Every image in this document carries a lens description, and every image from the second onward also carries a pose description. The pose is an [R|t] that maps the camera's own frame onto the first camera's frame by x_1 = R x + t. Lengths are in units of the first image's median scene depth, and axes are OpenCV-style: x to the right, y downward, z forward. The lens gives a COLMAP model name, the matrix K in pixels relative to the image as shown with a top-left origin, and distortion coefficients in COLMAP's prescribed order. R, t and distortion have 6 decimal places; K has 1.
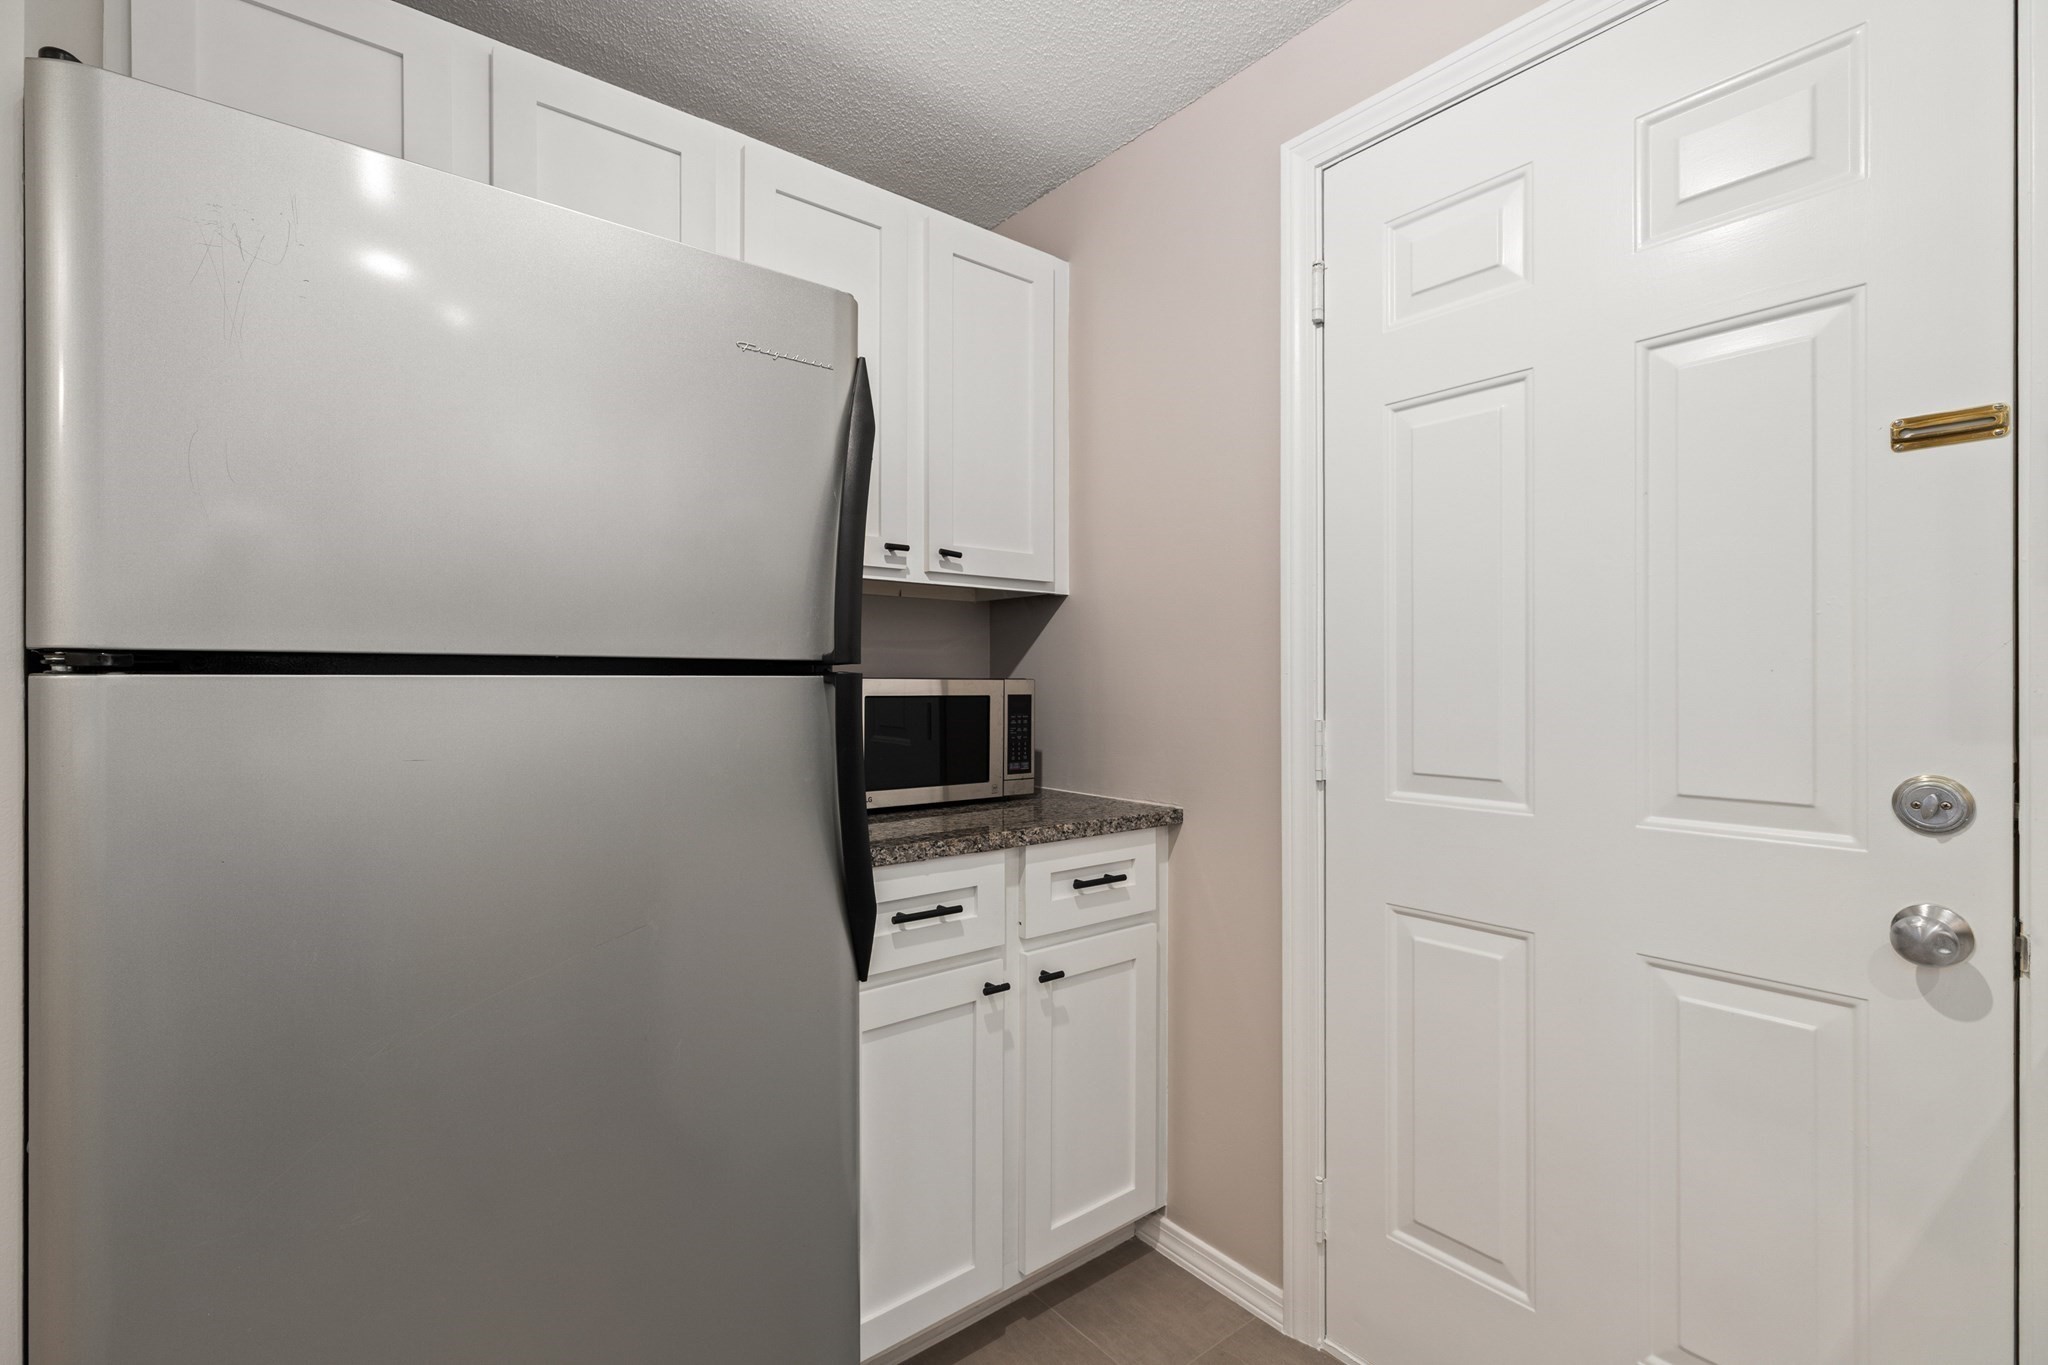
lens RADIAL K [[916.9, 0, 1022.9], [0, 916.9, 682.5], [0, 0, 1]] dist [0.002289, 0.001170]
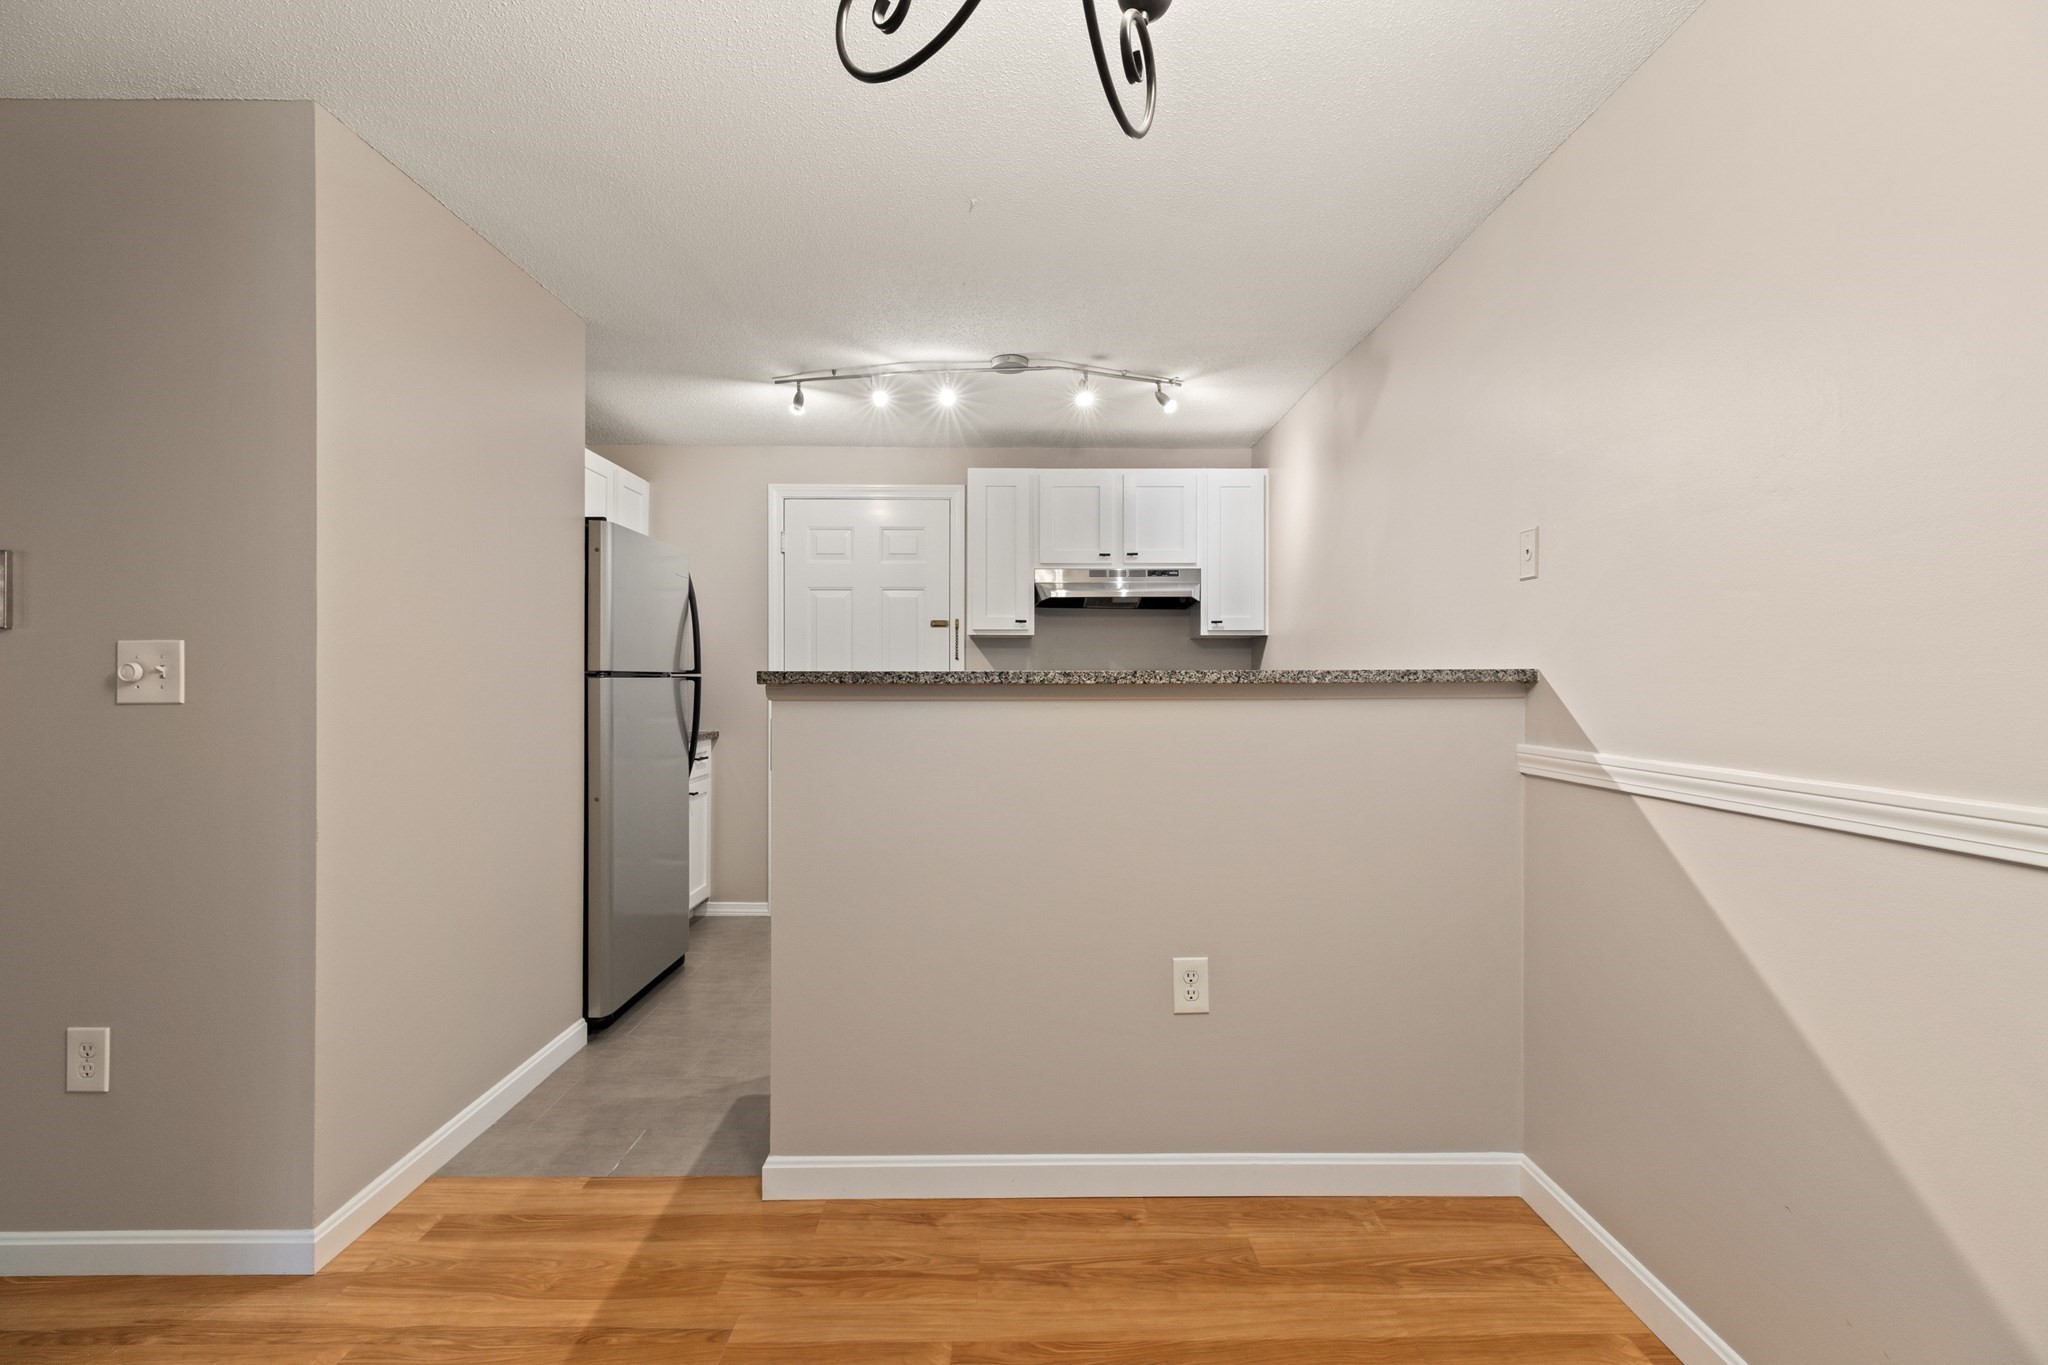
lens RADIAL K [[916.9, 0, 1023.6], [0, 916.9, 673.9], [0, 0, 1]] dist [0.002289, 0.001170]
pose [[0.615018, 0.003510, 0.788505, -1.911496], [0.001581, 0.999983, -0.005684, -0.000775], [-0.788512, 0.004742, 0.615002, -1.741811]]
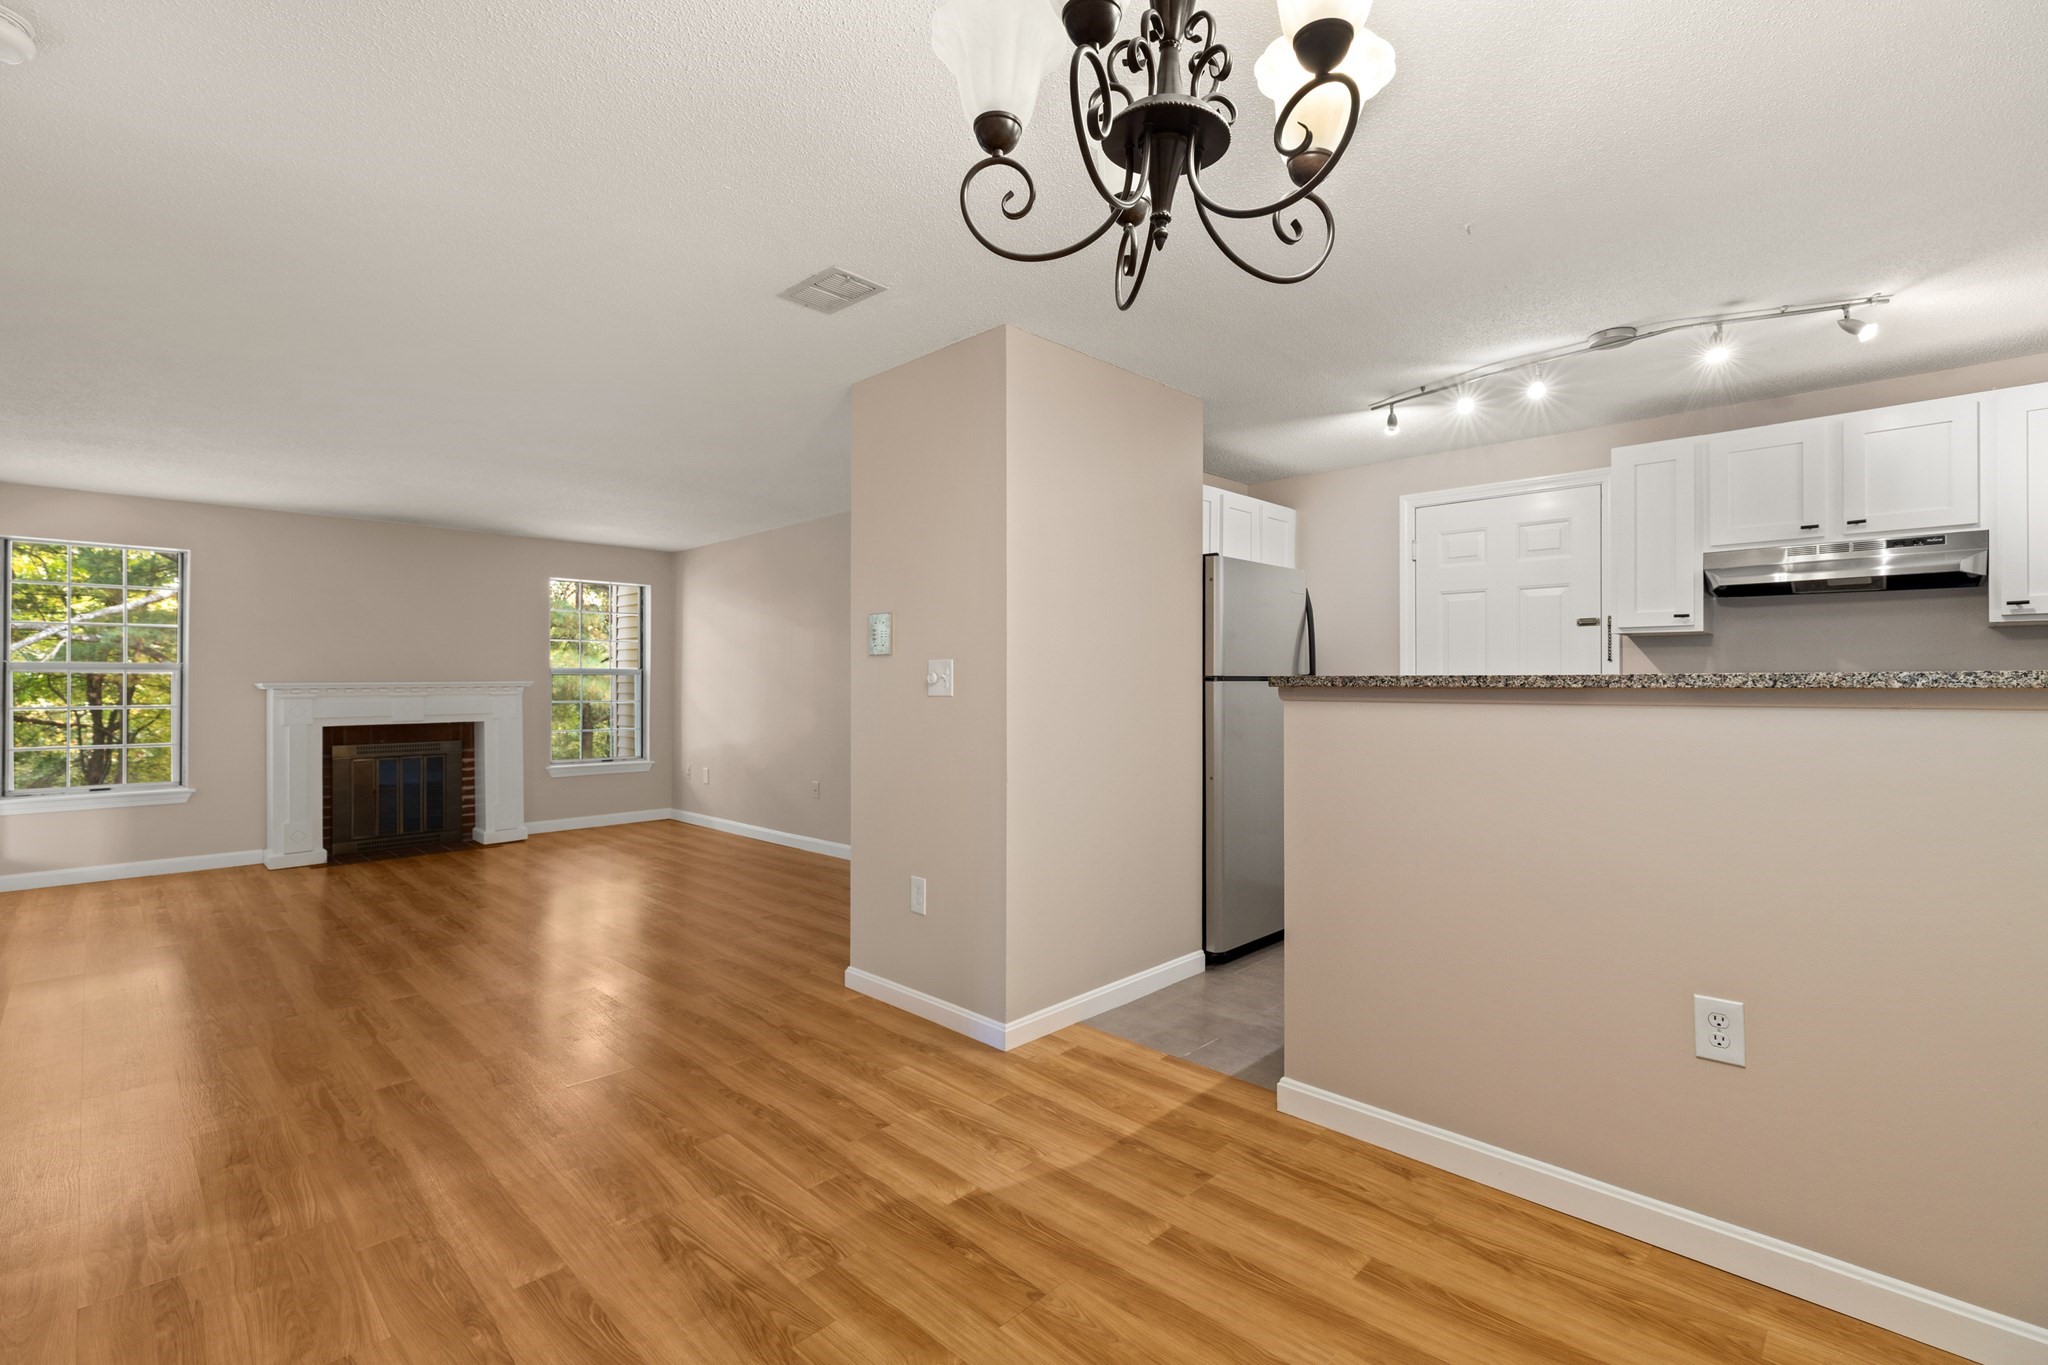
lens RADIAL K [[916.9, 0, 1021.8], [0, 916.9, 674.6], [0, 0, 1]] dist [0.002289, 0.001170]
pose [[0.992397, 0.000810, 0.123079, -1.691304], [0.000304, 0.999959, -0.009035, -0.000751], [-0.123081, 0.009004, 0.992356, -2.306718]]
